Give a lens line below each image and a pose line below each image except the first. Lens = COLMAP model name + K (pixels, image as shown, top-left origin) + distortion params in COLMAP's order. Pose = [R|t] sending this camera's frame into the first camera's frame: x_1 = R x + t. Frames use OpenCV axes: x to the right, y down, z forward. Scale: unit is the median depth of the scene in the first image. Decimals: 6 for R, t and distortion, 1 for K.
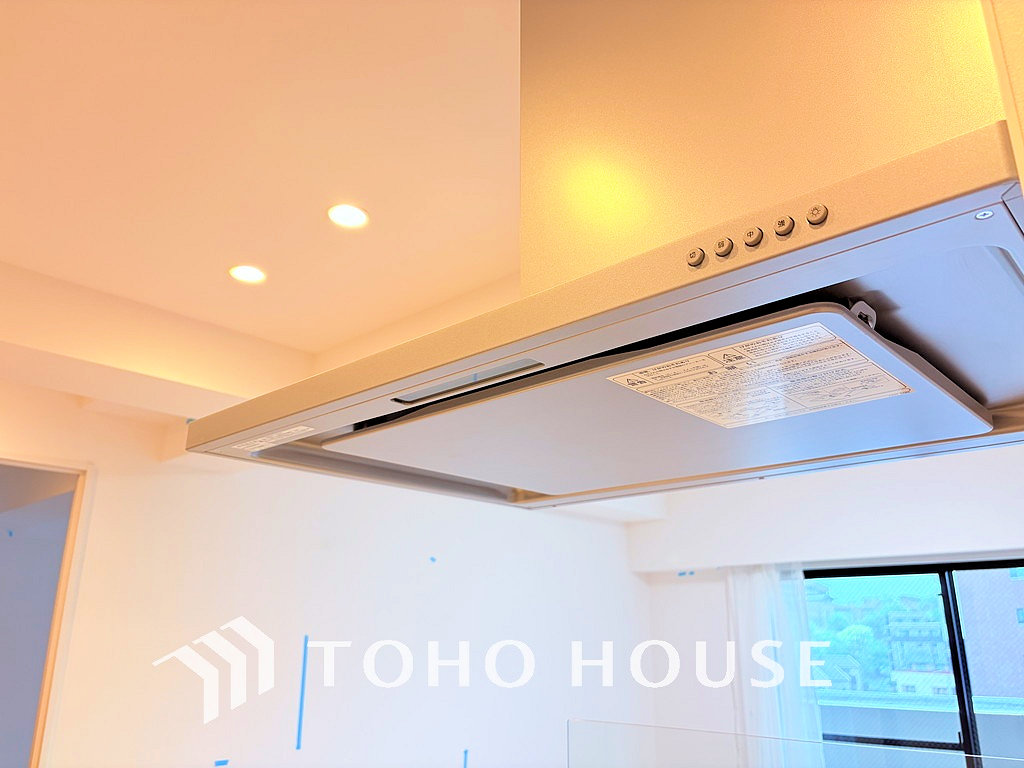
lens RADIAL K [[773.5, 0, 511.5], [0, 773.5, 418.1], [0, 0, 1]] dist [-0.003210, -0.003069]
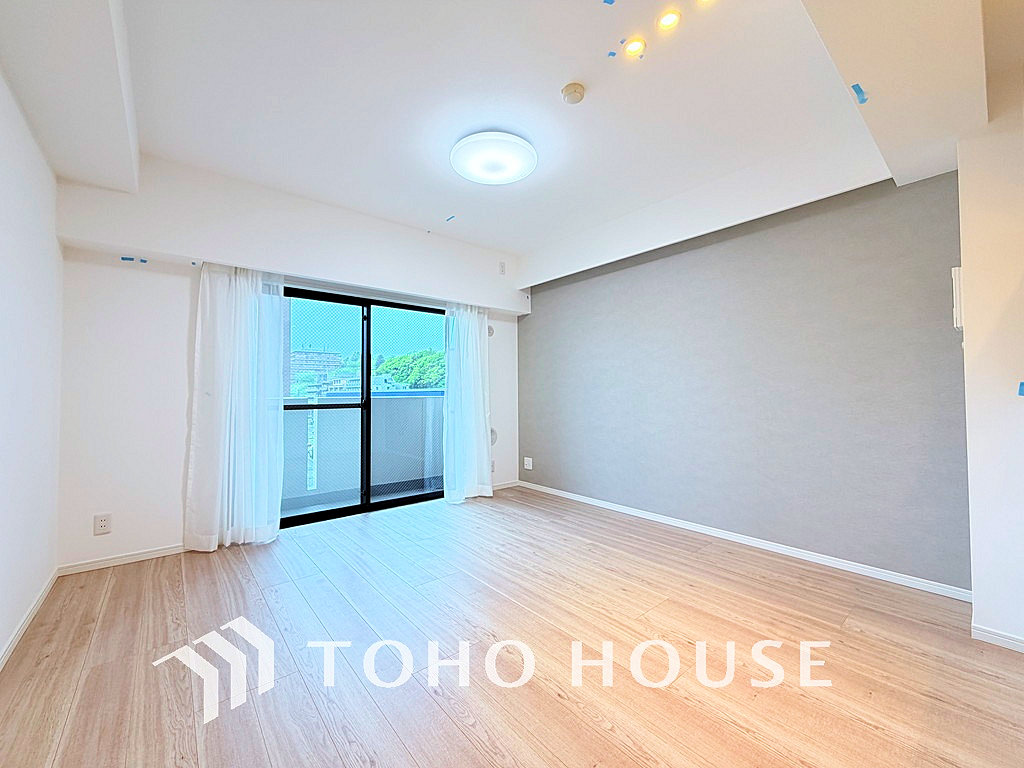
lens RADIAL K [[410.0, 0, 509.6], [0, 410.0, 383.9], [0, 0, 1]] dist [0.000863, -0.000065]
pose [[0.141567, 0.016572, 0.989790, -0.242658], [-0.261903, 0.964859, 0.021305, 0.261096], [-0.954655, -0.262245, 0.140932, 0.546192]]
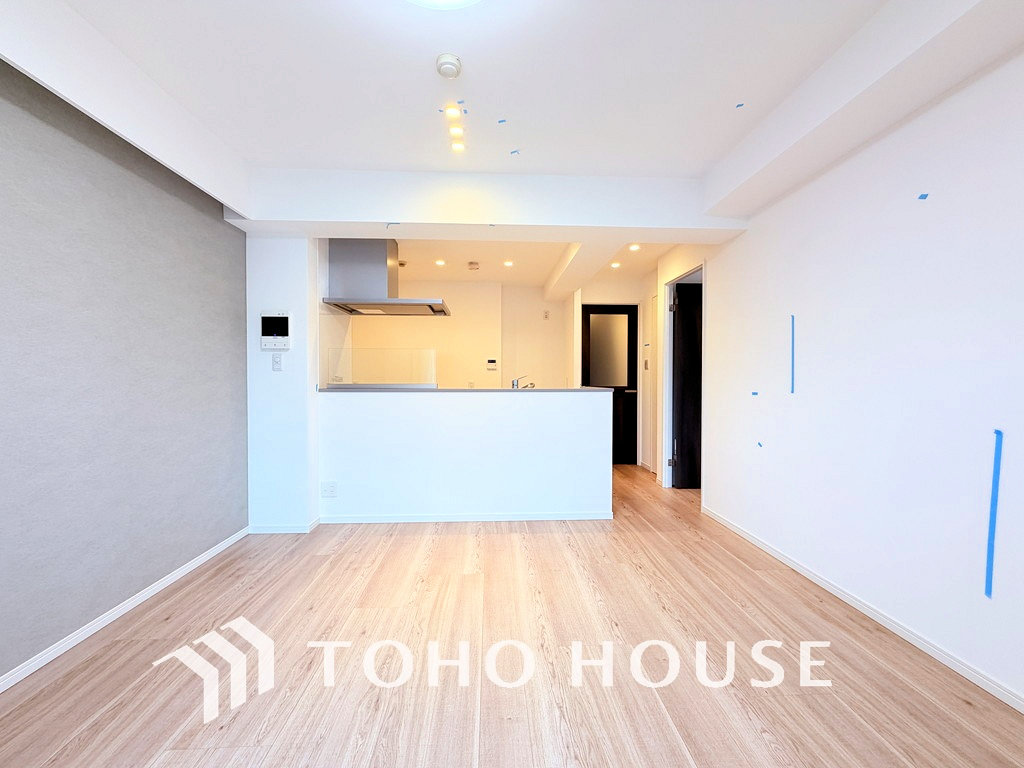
lens RADIAL K [[409.6, 0, 509.9], [0, 409.6, 383.2], [0, 0, 1]] dist [0.003551, 0.000172]
pose [[-0.709907, 0.003137, -0.704288, 0.462272], [0.186814, 0.965009, -0.184006, 0.337108], [0.679067, -0.262198, -0.685653, 0.869763]]
